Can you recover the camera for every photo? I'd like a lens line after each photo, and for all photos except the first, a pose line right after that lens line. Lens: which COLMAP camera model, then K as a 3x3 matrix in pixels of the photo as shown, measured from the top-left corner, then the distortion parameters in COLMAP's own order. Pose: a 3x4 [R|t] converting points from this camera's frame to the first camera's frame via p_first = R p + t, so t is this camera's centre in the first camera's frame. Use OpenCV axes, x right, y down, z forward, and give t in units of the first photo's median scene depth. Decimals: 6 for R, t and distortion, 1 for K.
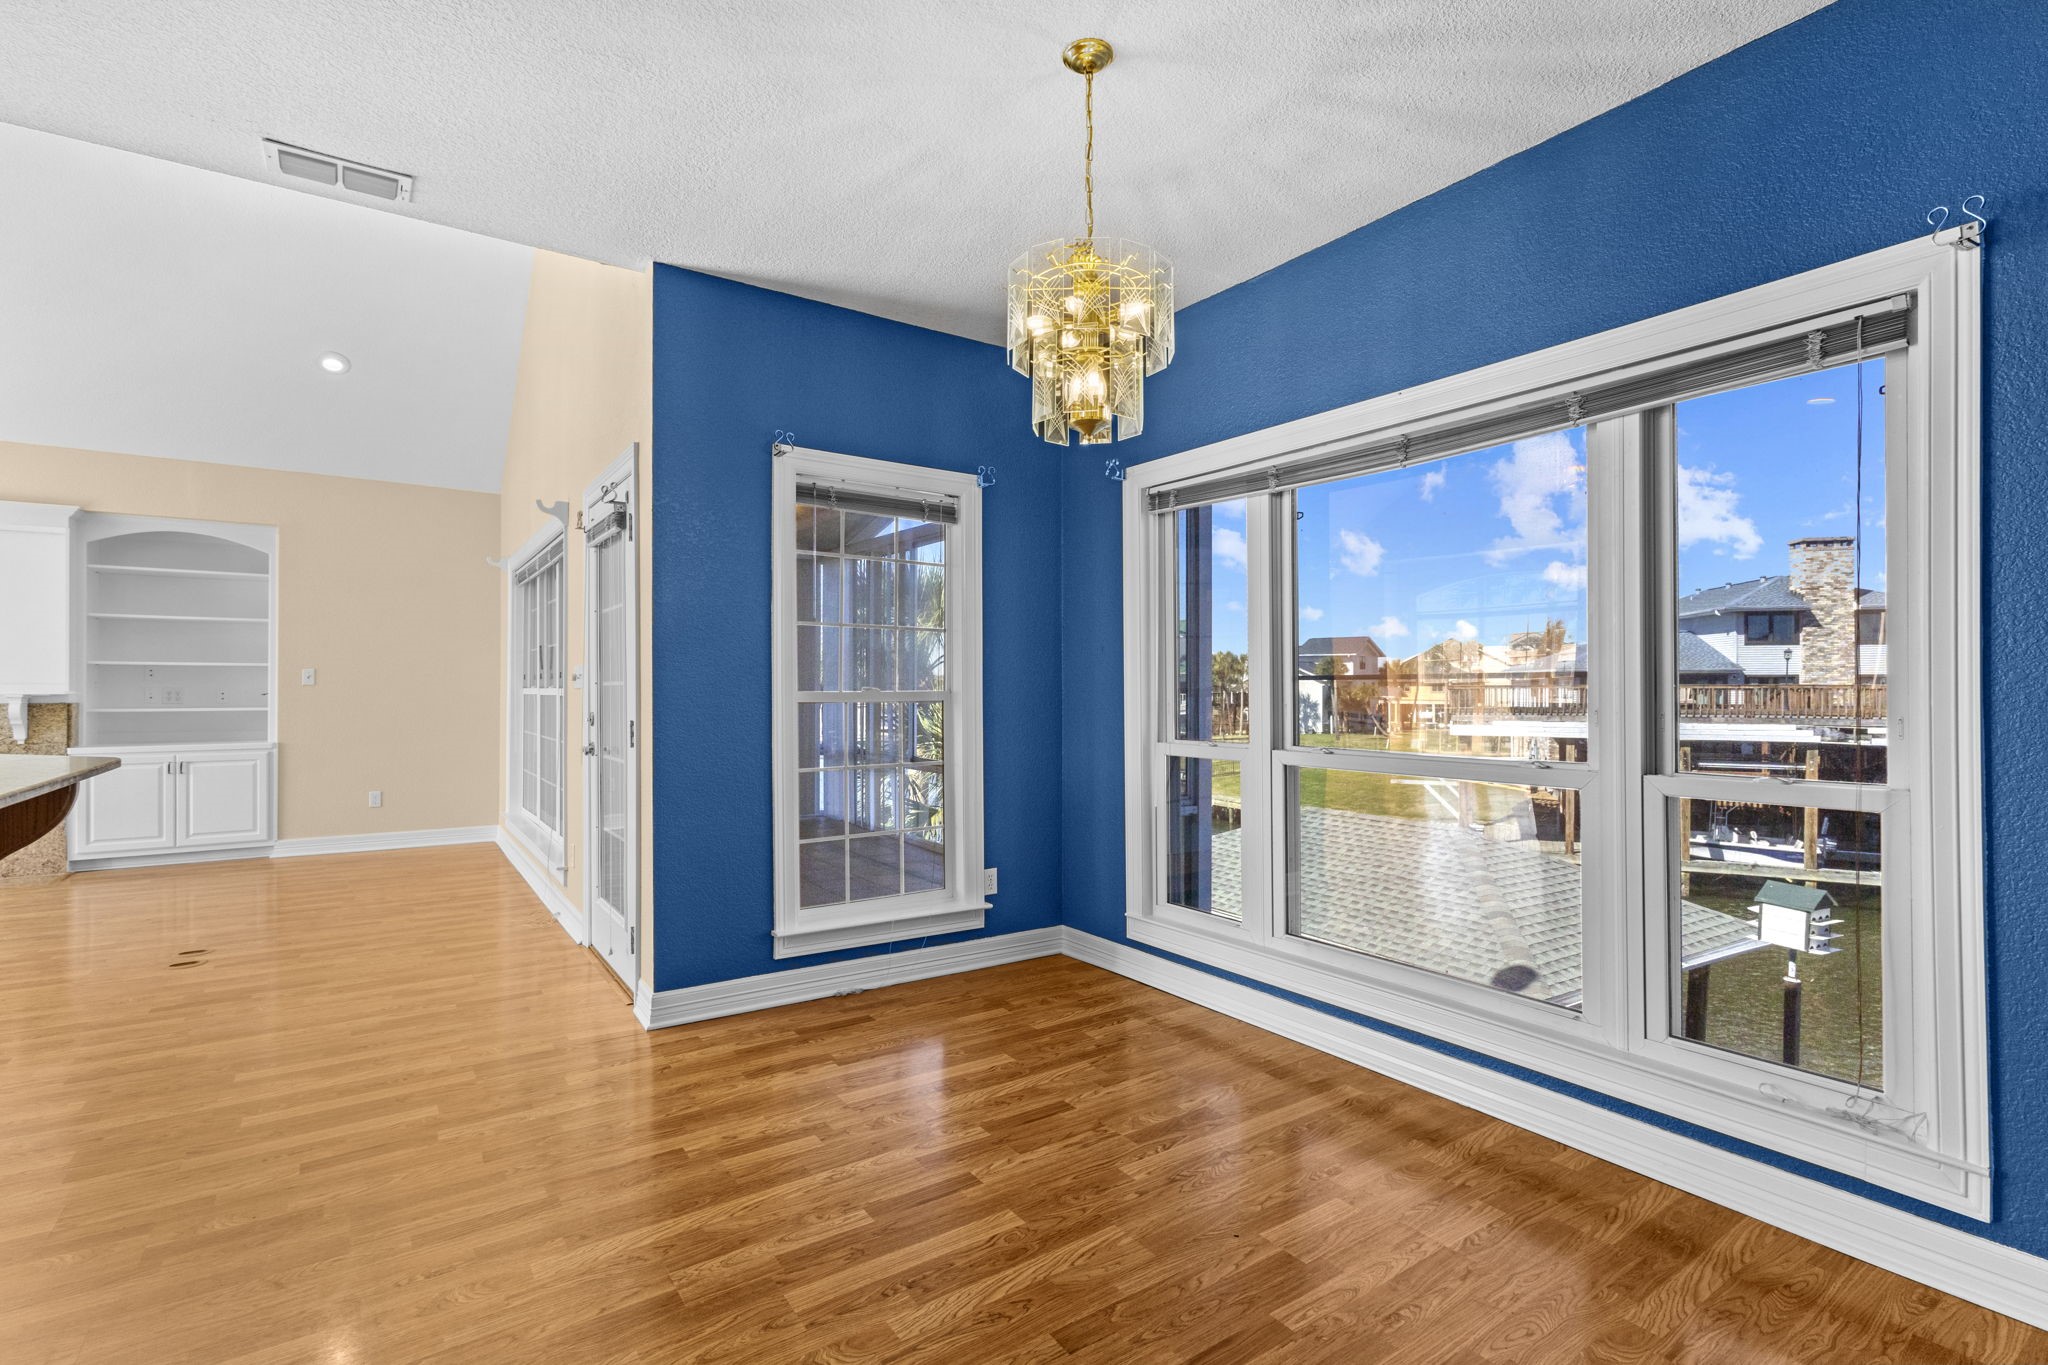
lens RADIAL K [[952.9, 0, 1025.7], [0, 952.9, 685.1], [0, 0, 1]] dist [0.001630, 0.000292]
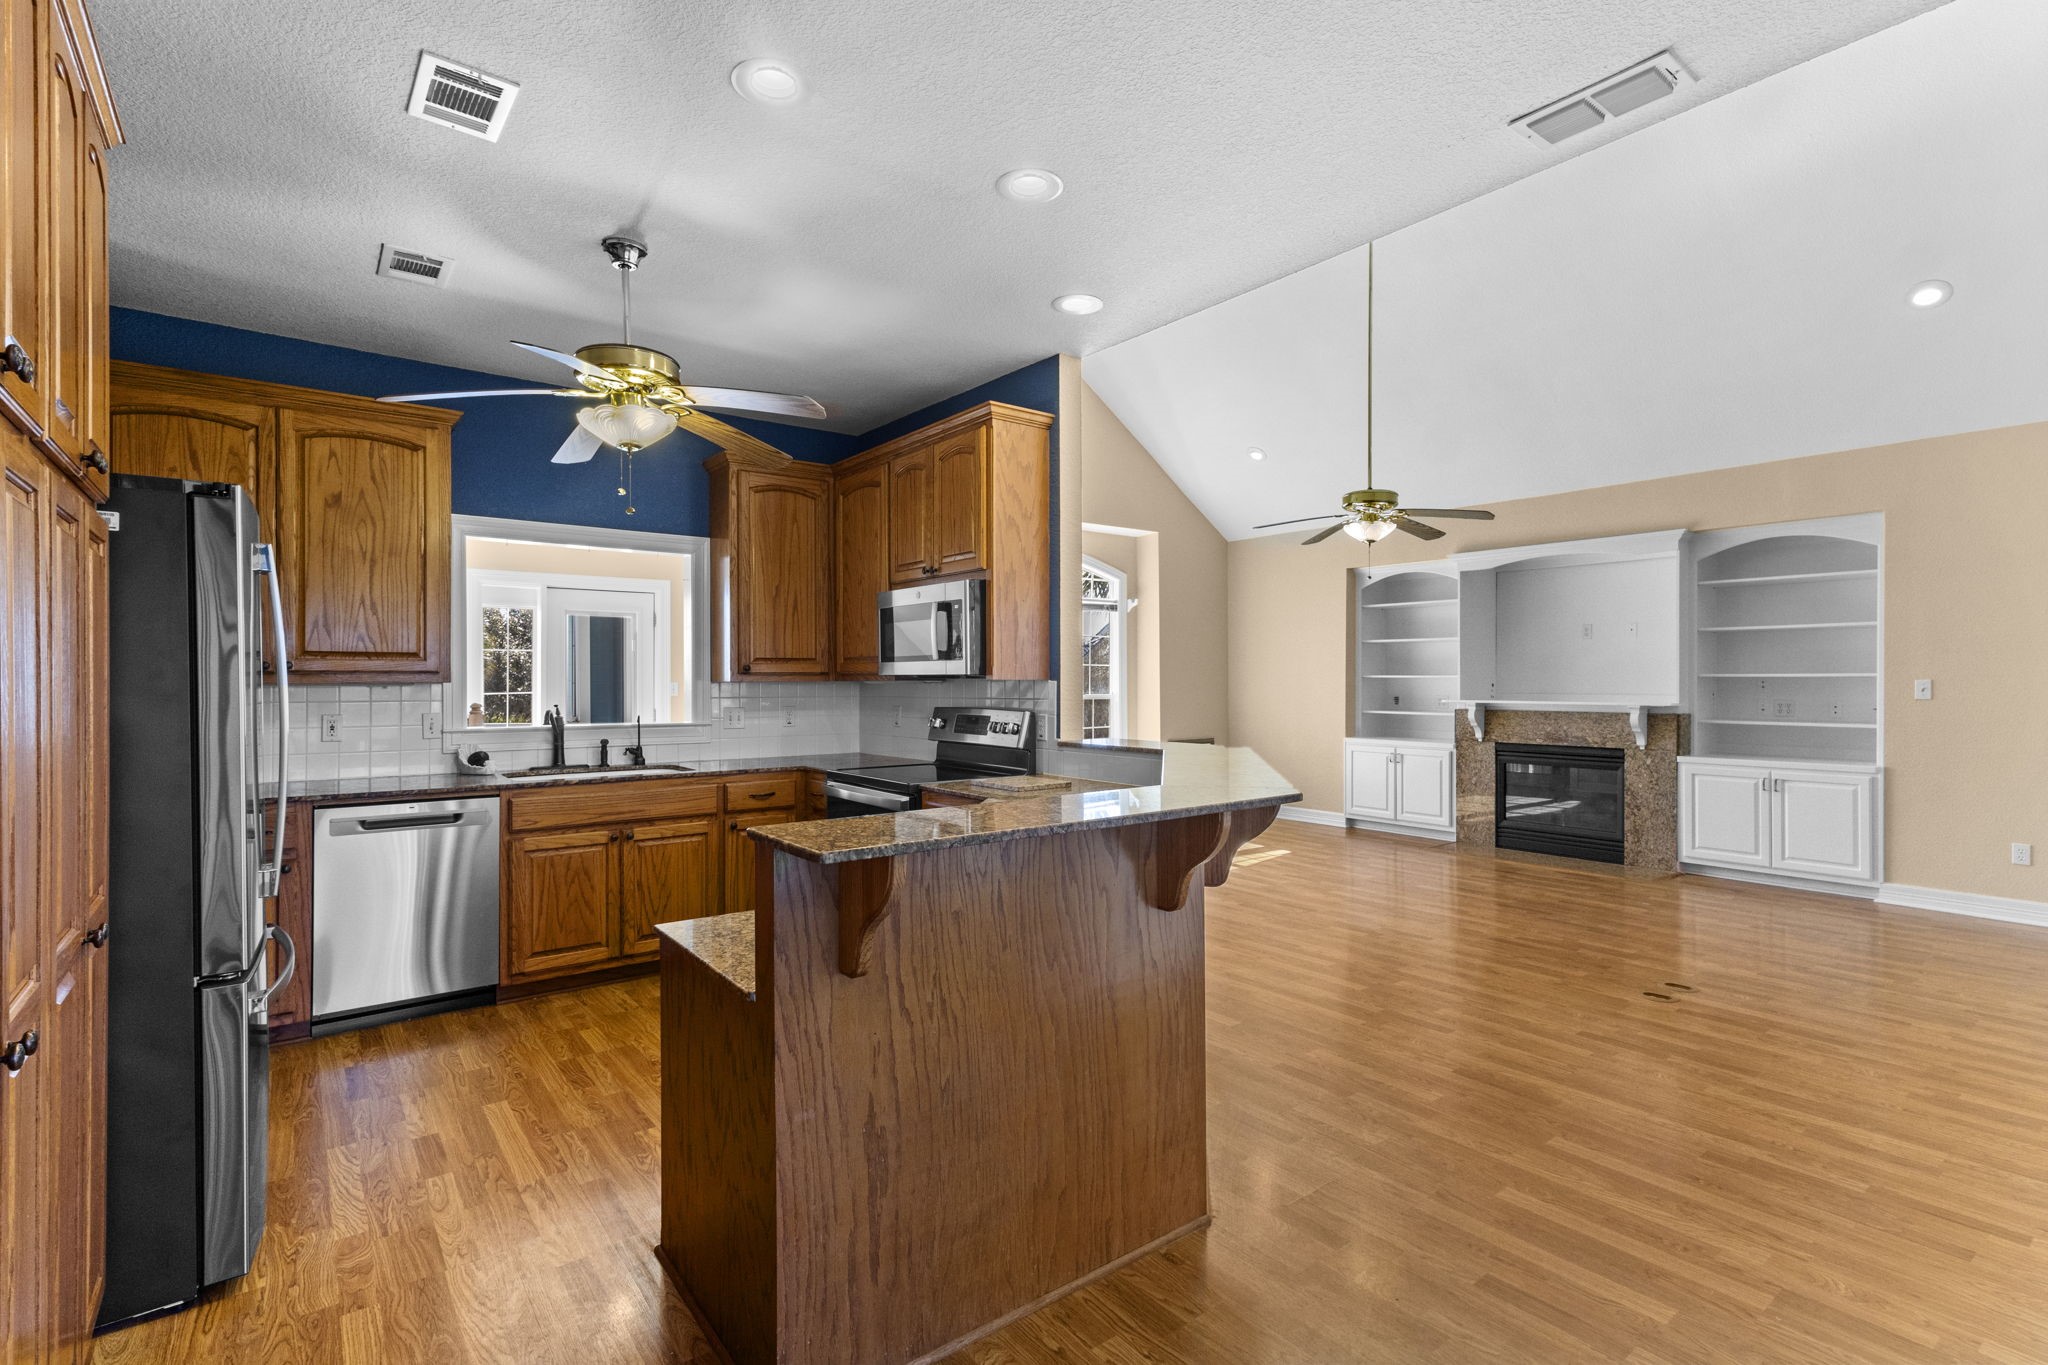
lens RADIAL K [[960.9, 0, 1021.1], [0, 960.9, 676.7], [0, 0, 1]] dist [0.011571, -0.000605]
pose [[0.049951, -0.006327, -0.998732, 0.044500], [-0.000727, 0.999979, -0.006371, -0.016262], [0.998751, 0.001044, 0.049946, 0.218931]]
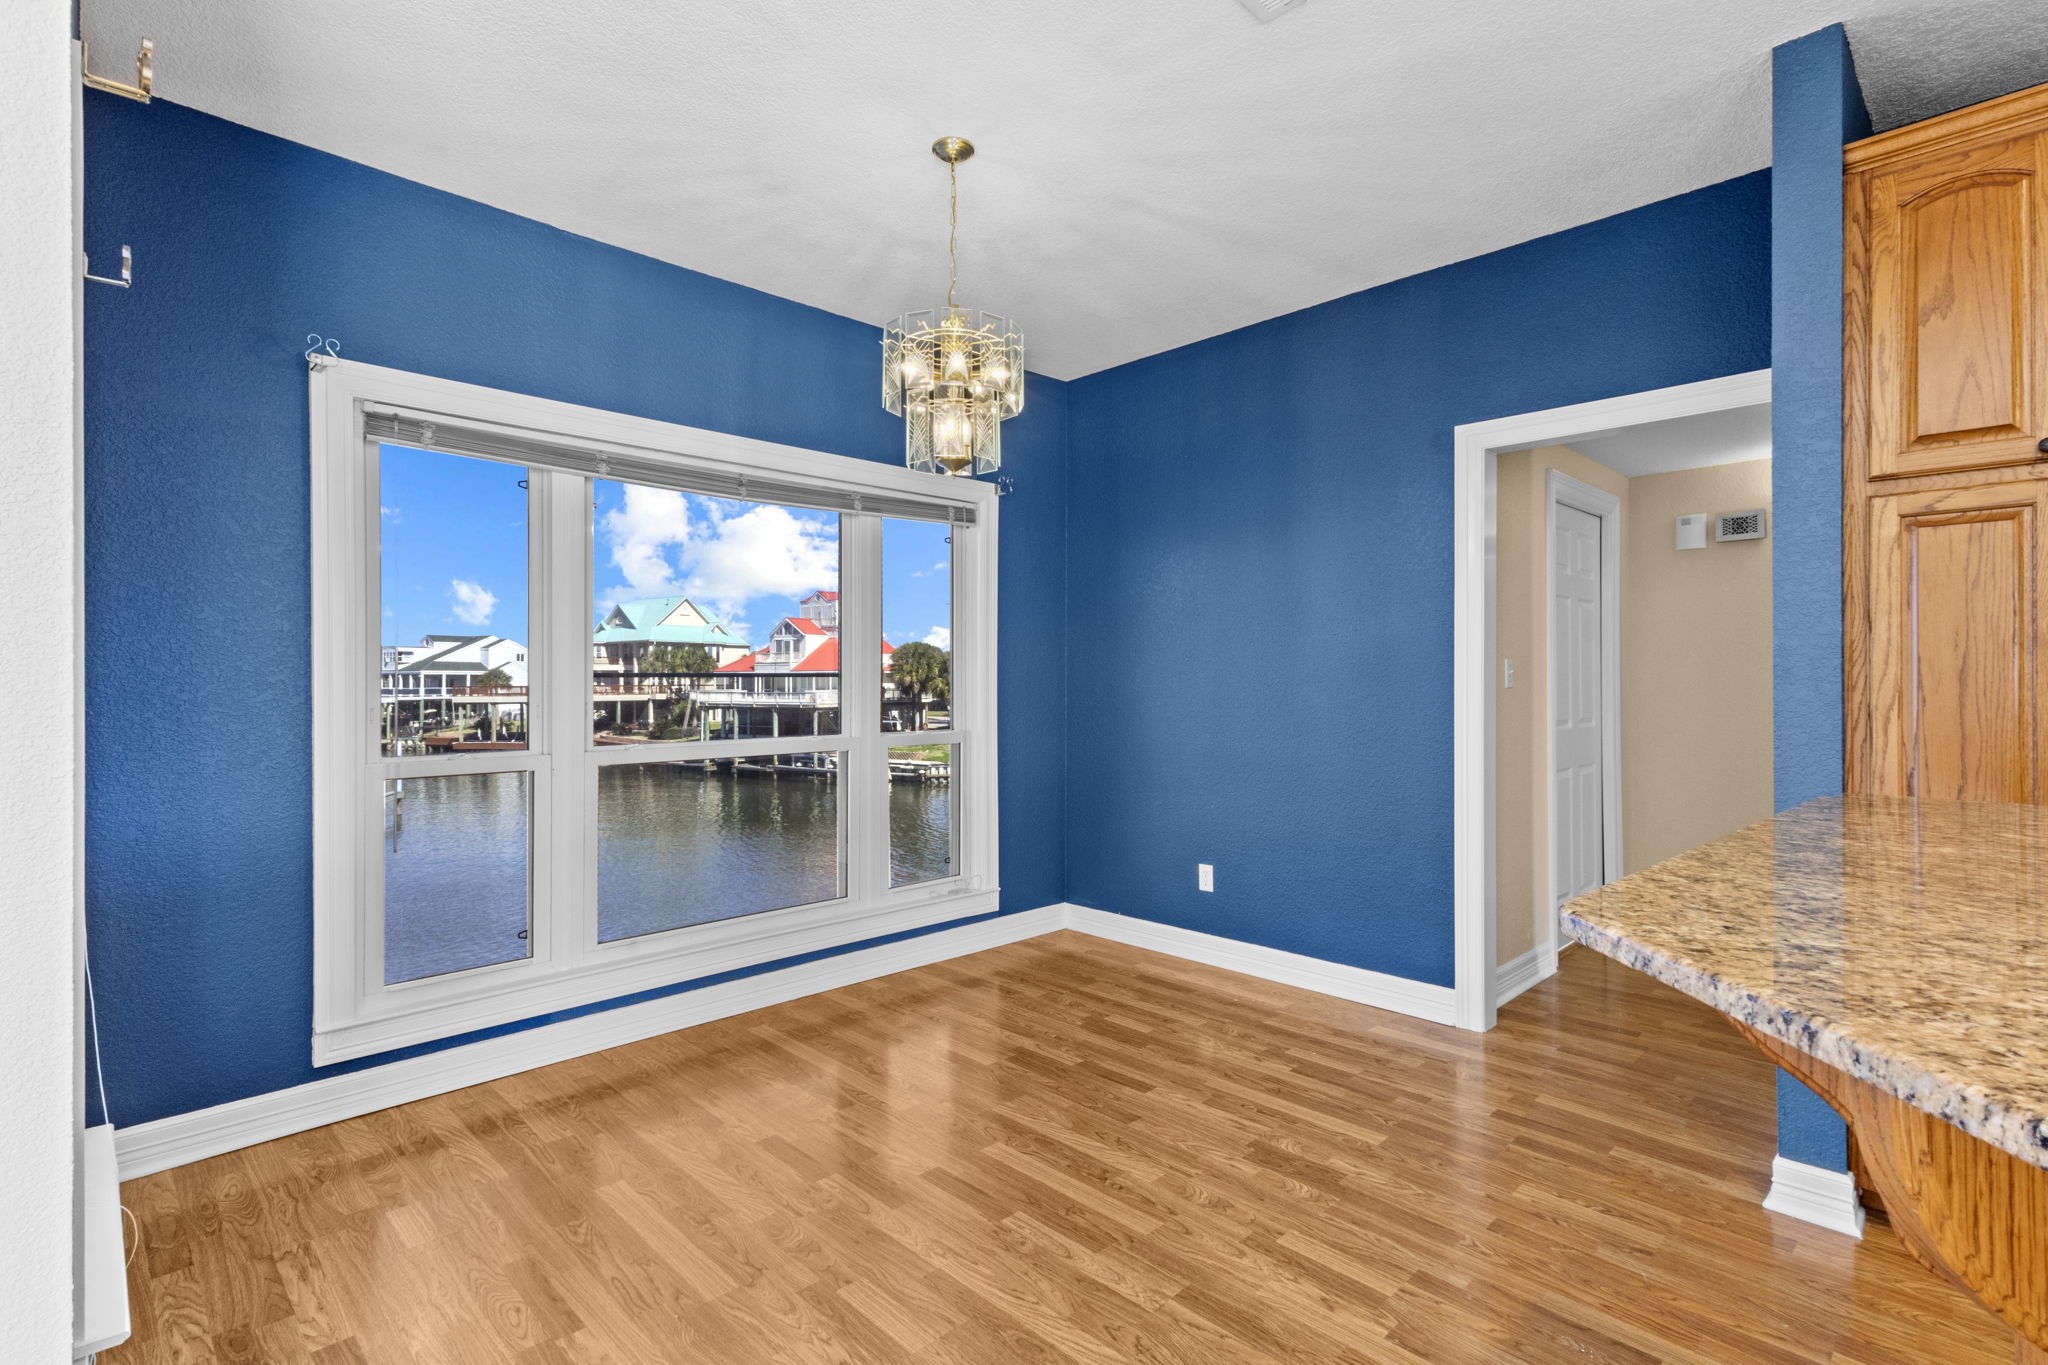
lens RADIAL K [[960.9, 0, 1021.1], [0, 960.9, 676.7], [0, 0, 1]] dist [0.011571, -0.000605]
pose [[-0.164800, 0.003679, 0.986320, -0.436321], [0.002020, 0.999992, -0.003392, -0.001026], [-0.986325, 0.001433, -0.164806, 0.434053]]
